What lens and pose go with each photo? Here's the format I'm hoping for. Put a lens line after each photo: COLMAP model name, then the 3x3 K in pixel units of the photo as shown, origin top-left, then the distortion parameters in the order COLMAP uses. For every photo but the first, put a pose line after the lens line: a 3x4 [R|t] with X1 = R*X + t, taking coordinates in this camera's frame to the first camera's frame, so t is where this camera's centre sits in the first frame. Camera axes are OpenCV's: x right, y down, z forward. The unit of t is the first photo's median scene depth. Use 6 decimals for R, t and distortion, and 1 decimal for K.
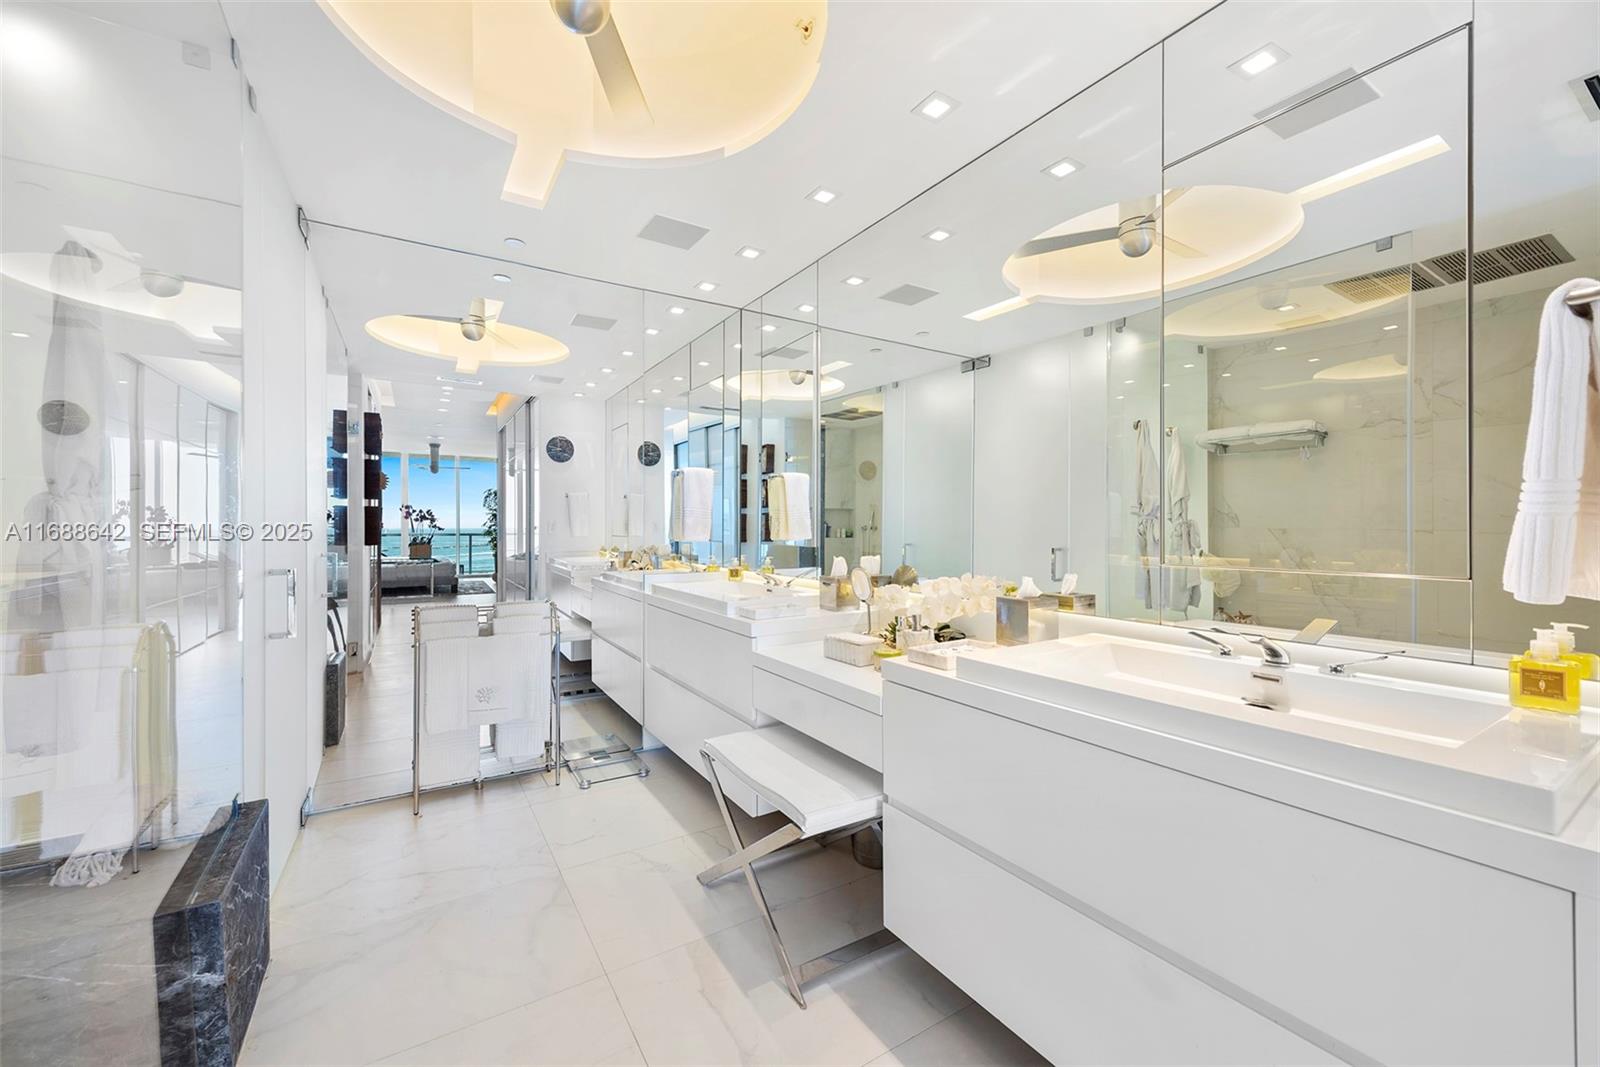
lens RADIAL K [[627.6, 0, 799.6], [0, 627.6, 526.0], [0, 0, 1]] dist [0.009724, -0.005051]
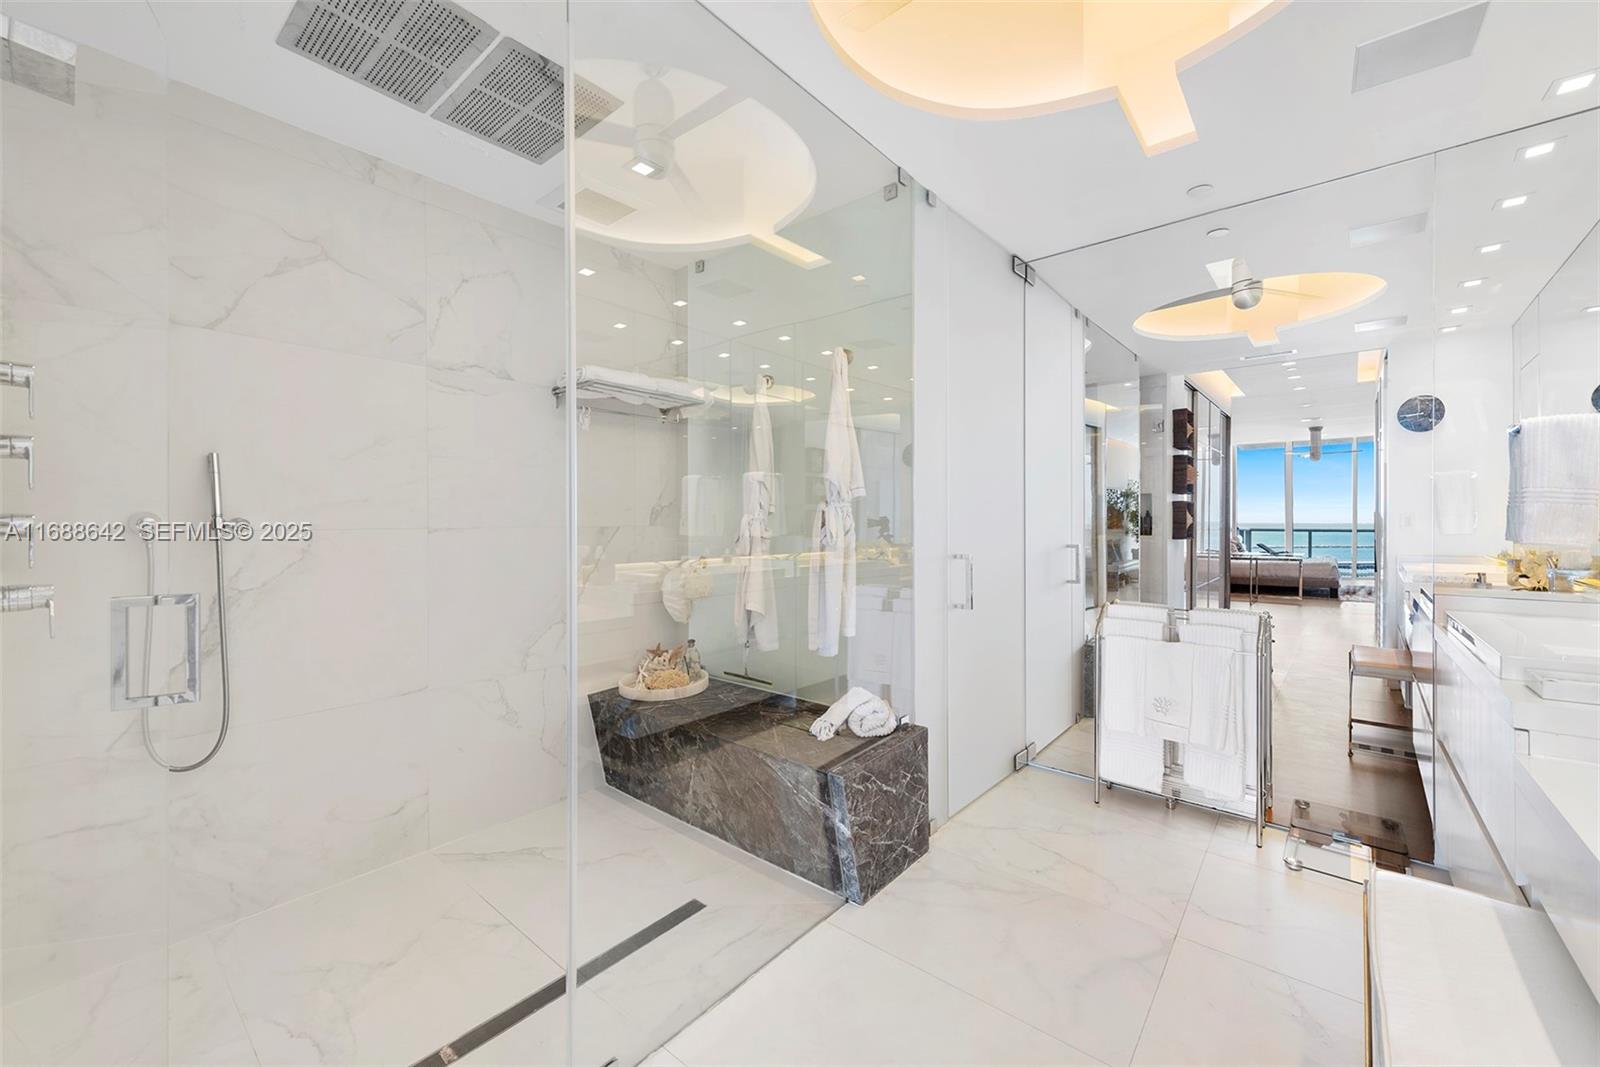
lens RADIAL K [[627.6, 0, 799.6], [0, 627.6, 526.0], [0, 0, 1]] dist [0.009724, -0.005051]
pose [[0.305134, 0.005829, -0.952292, 0.101737], [0.001929, 0.999975, 0.006739, 0.000687], [0.952307, -0.003893, 0.305115, 0.109975]]
